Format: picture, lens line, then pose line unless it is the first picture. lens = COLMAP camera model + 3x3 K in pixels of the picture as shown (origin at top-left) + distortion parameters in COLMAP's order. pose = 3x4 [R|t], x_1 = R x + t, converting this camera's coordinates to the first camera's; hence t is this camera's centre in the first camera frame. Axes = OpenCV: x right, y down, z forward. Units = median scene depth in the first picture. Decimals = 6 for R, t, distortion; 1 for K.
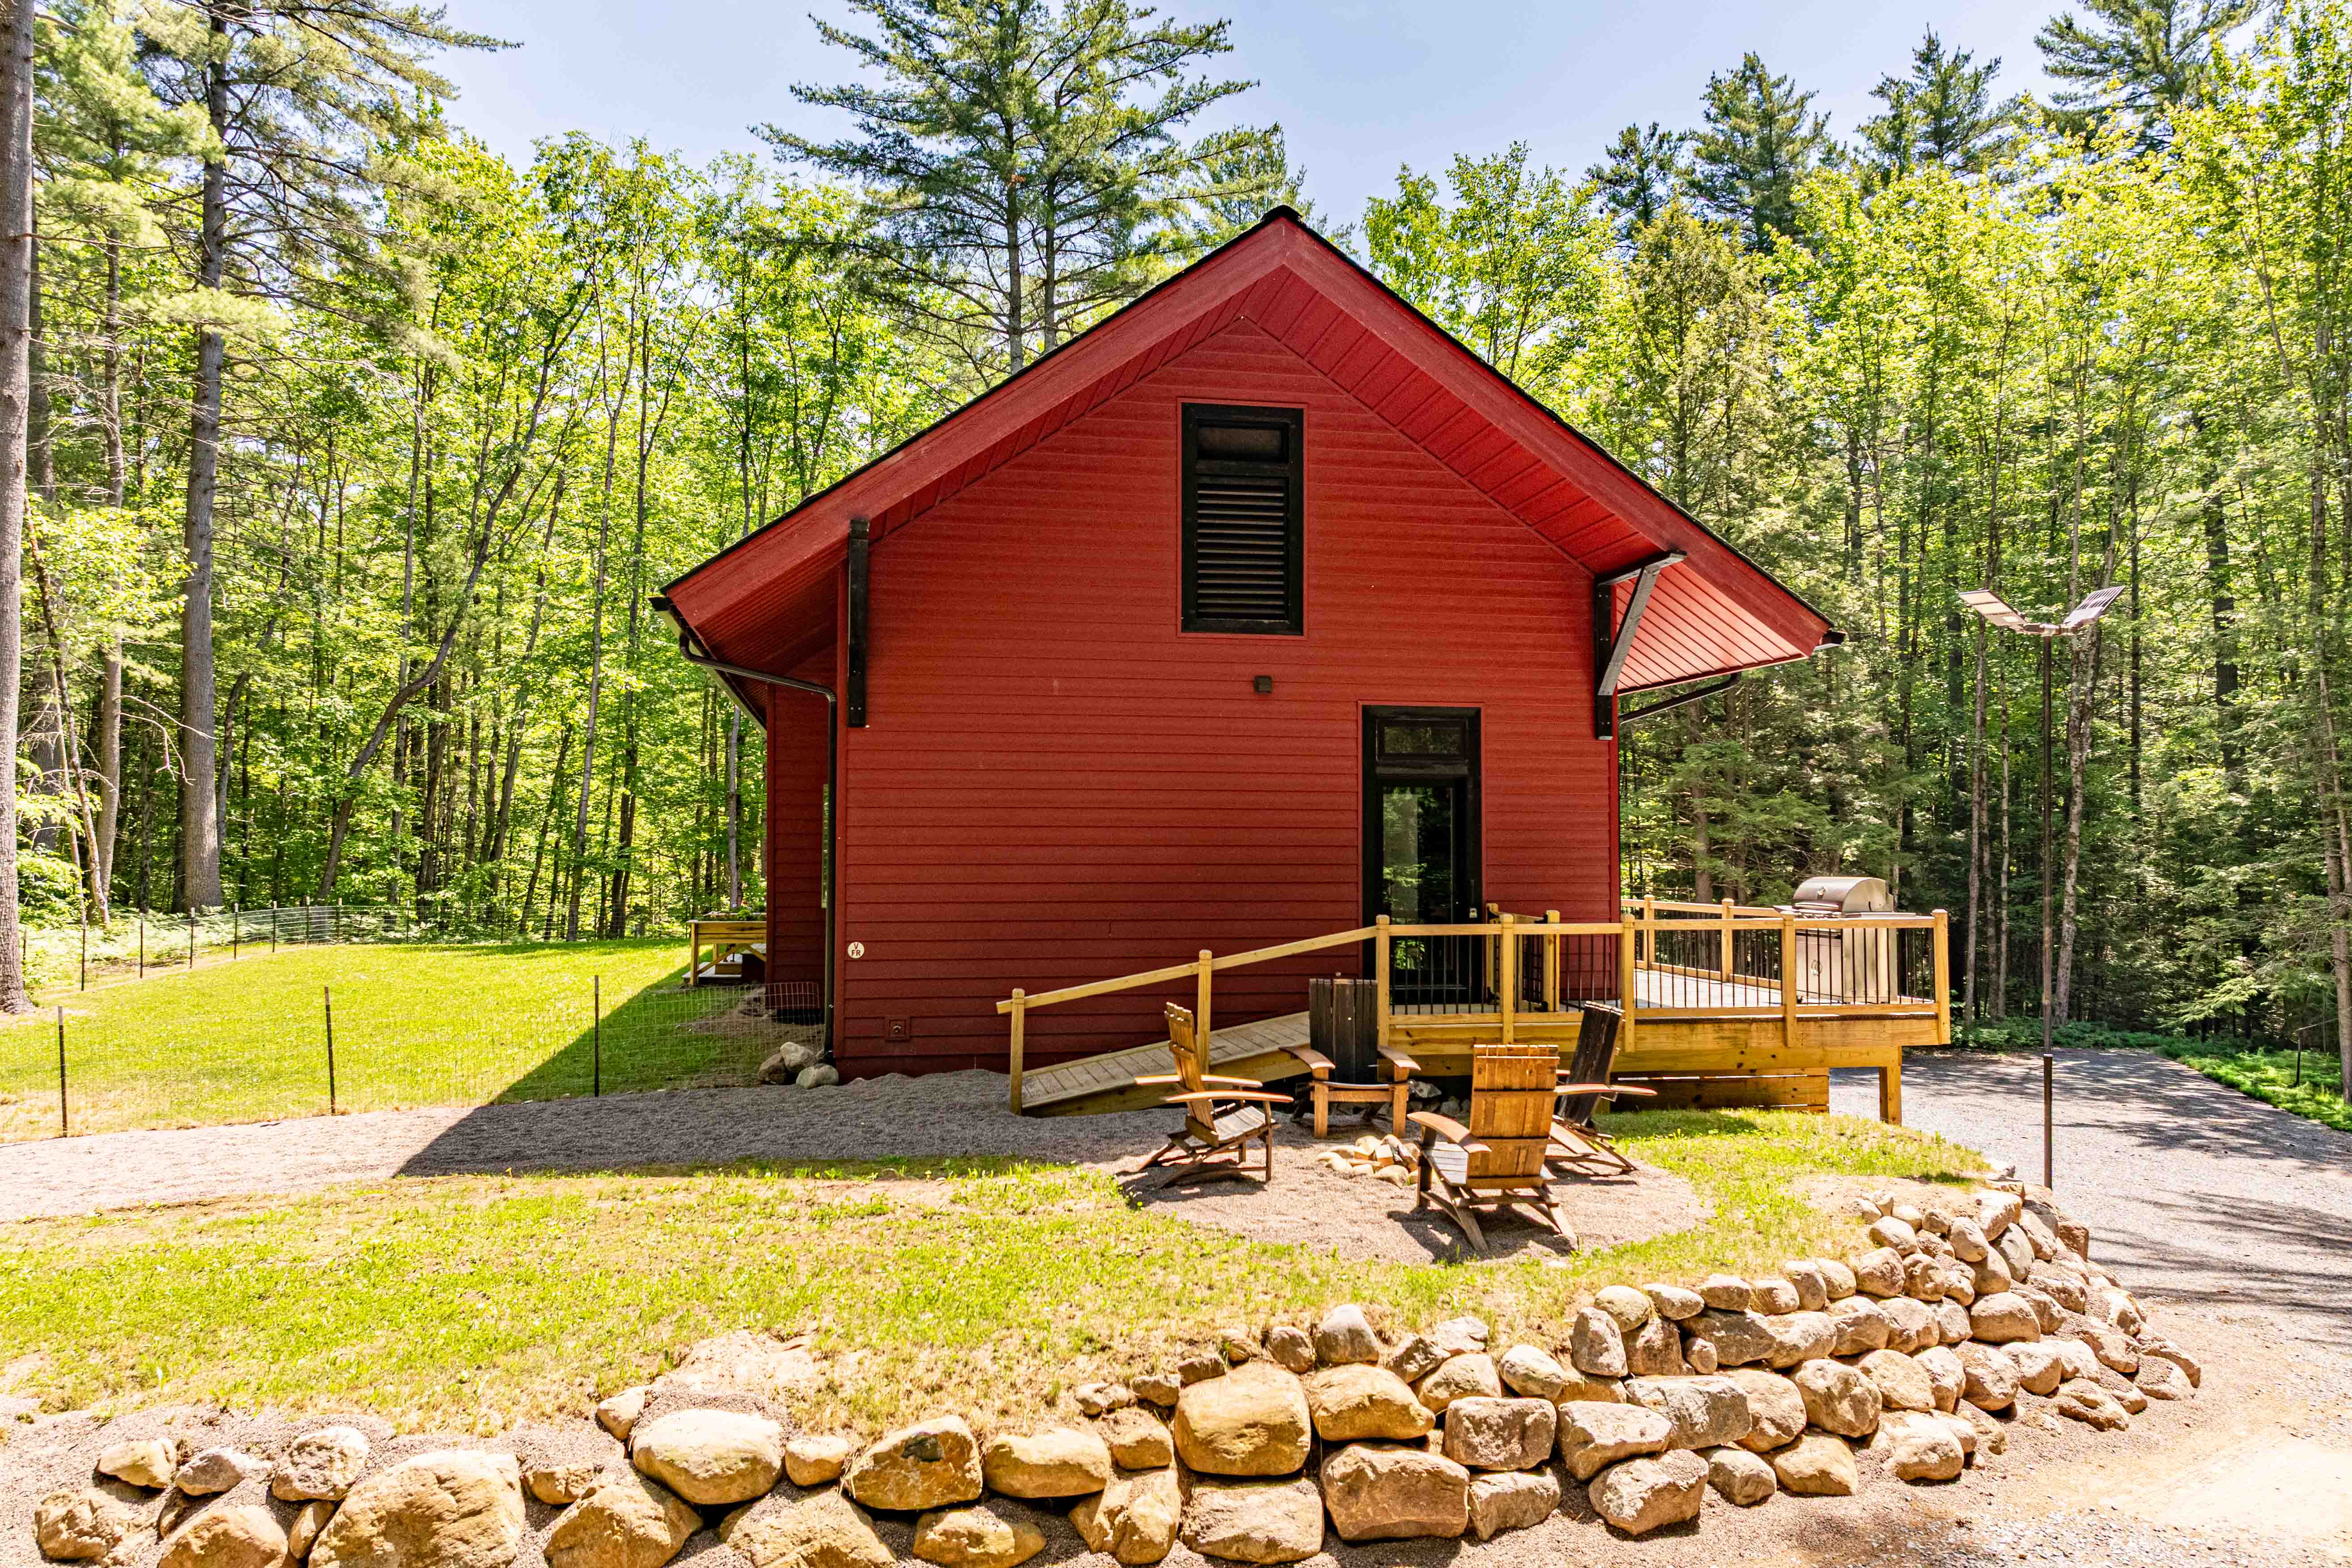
lens RADIAL K [[1623.9, 0, 1179.5], [0, 1623.9, 780.9], [0, 0, 1]] dist [0.015003, -0.034482]
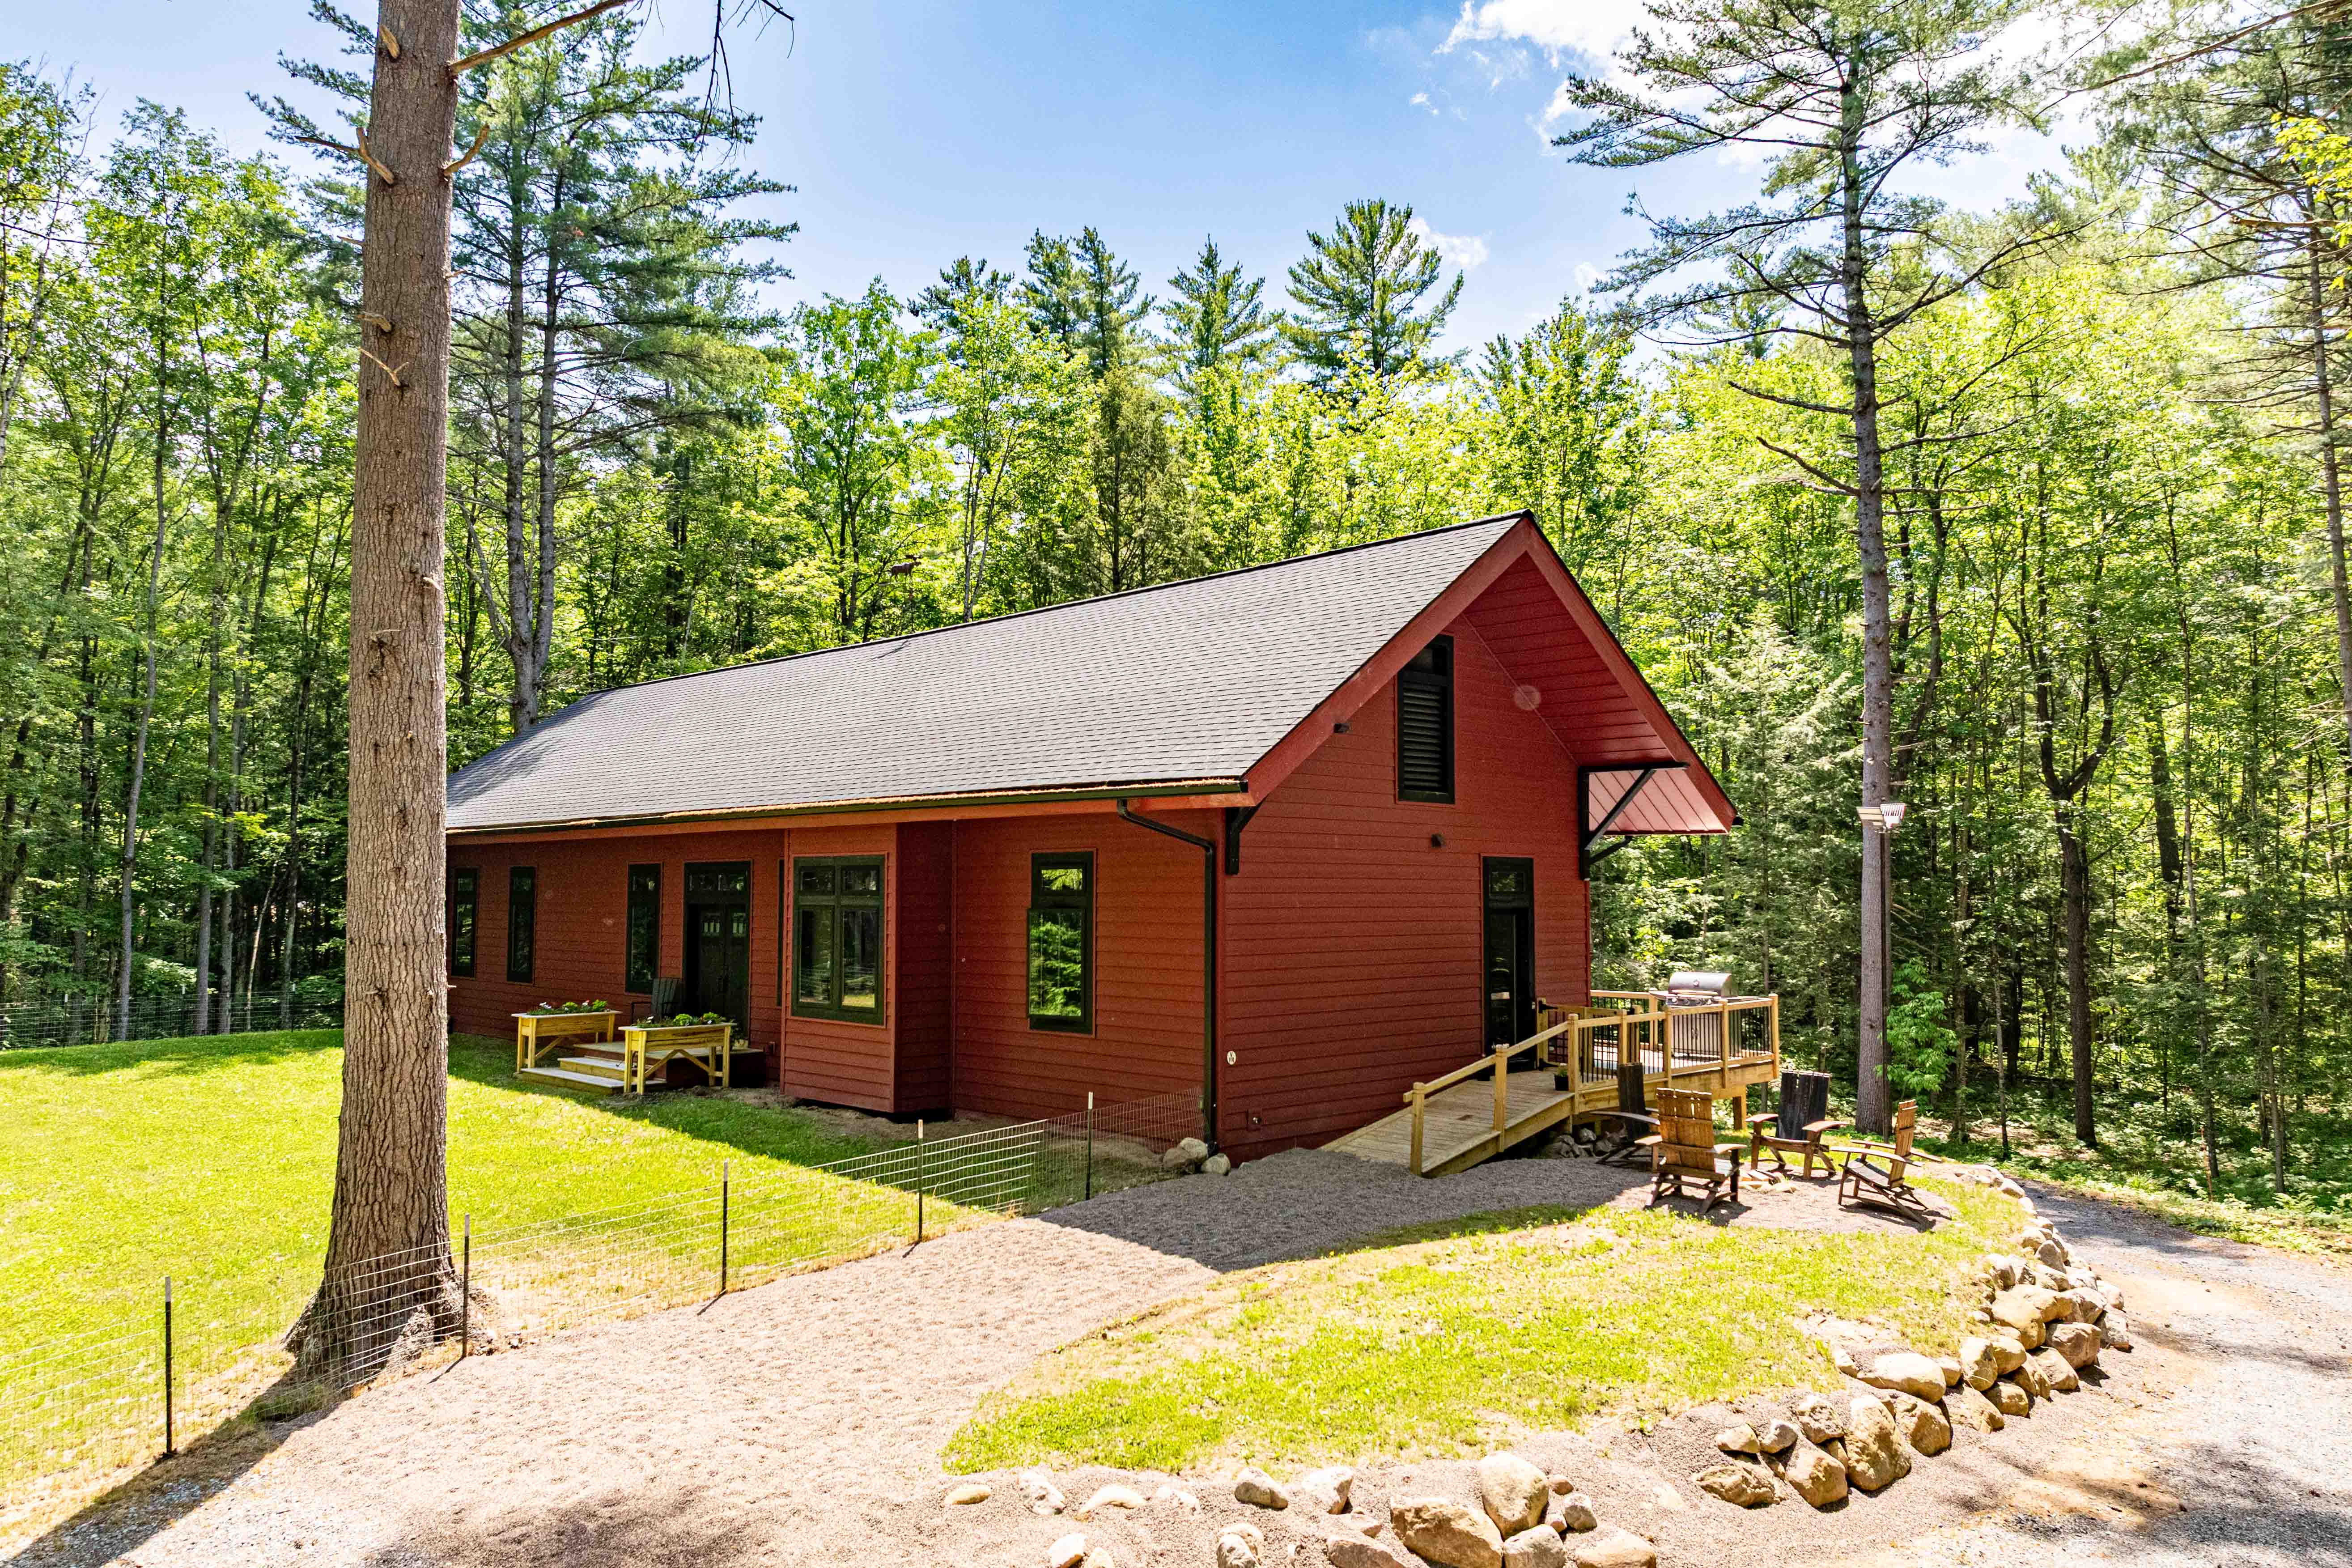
lens RADIAL K [[1623.9, 0, 1171.9], [0, 1623.9, 780.7], [0, 0, 1]] dist [0.015003, -0.034482]
pose [[0.828806, 0.038985, 0.558177, -0.863106], [-0.026331, 0.999182, -0.030690, -0.060847], [-0.558917, 0.010739, 0.829154, 0.010564]]
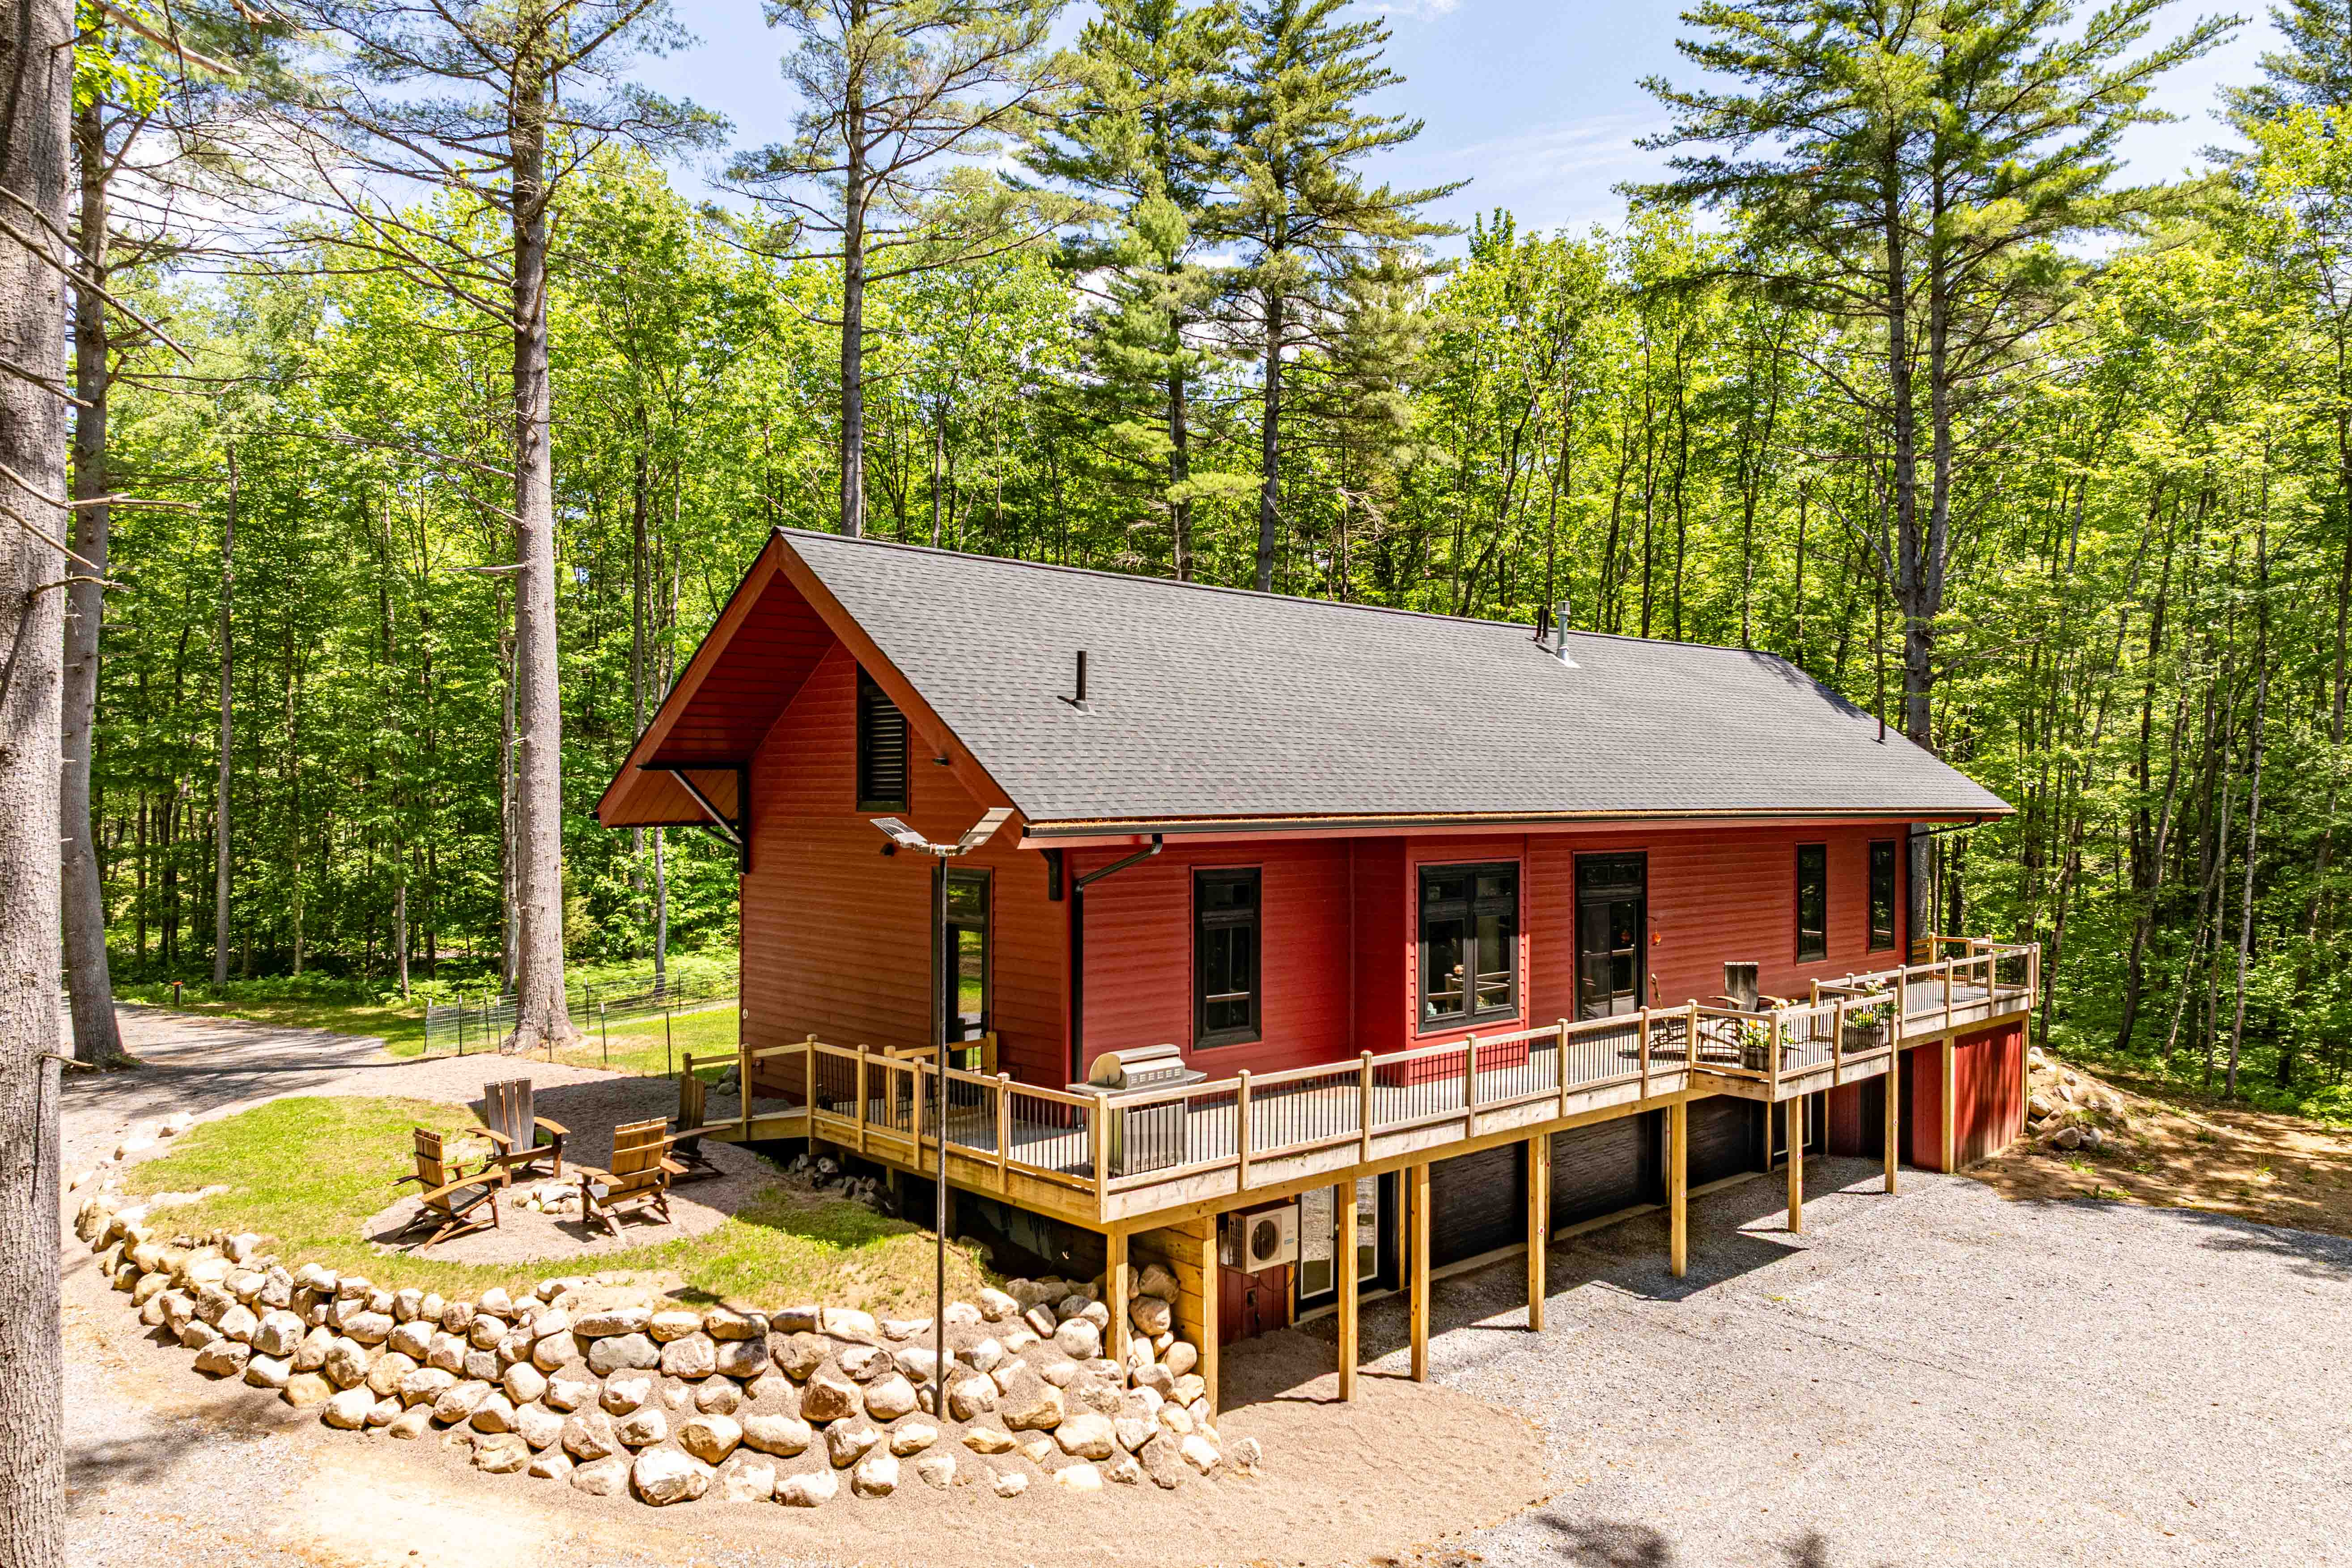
lens RADIAL K [[1623.9, 0, 1179.3], [0, 1623.9, 786.3], [0, 0, 1]] dist [0.015003, -0.034482]
pose [[0.526161, -0.003997, -0.850375, 1.294977], [0.041496, 0.998918, 0.020980, -0.126950], [0.849372, -0.046326, 0.525758, 0.485102]]
